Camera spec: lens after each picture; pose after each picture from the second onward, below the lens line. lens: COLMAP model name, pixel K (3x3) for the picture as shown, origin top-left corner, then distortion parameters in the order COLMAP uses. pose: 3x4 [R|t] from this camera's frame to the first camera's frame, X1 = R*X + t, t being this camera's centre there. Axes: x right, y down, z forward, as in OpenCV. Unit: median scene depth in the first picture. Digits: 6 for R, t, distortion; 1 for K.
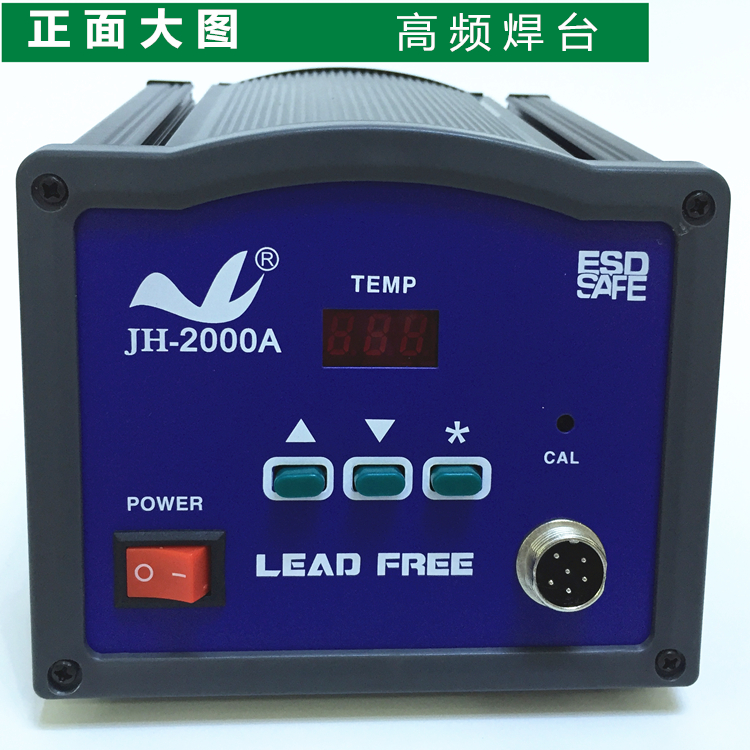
lens RADIAL K [[891.7, 0, 375.0], [0, 891.7, 375.0], [0, 0, 1]] dist [0.028443, -0.023157]
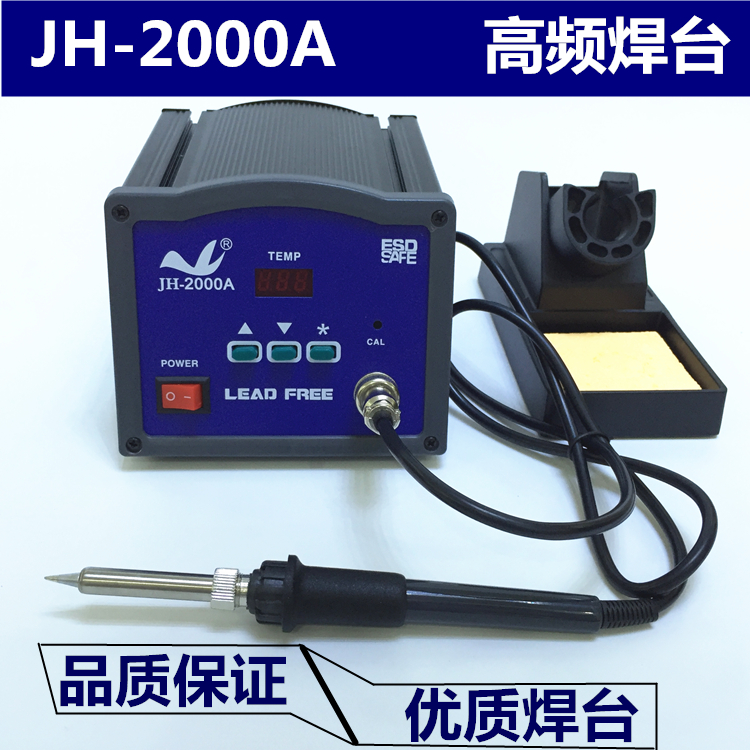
lens RADIAL K [[891.7, 0, 375.0], [0, 891.7, 375.0], [0, 0, 1]] dist [0.028443, -0.023157]
pose [[0.999834, 0.004292, -0.017691, 0.248021], [-0.002048, 0.992161, 0.124946, -0.086043], [0.018088, -0.124889, 0.992006, -1.021028]]
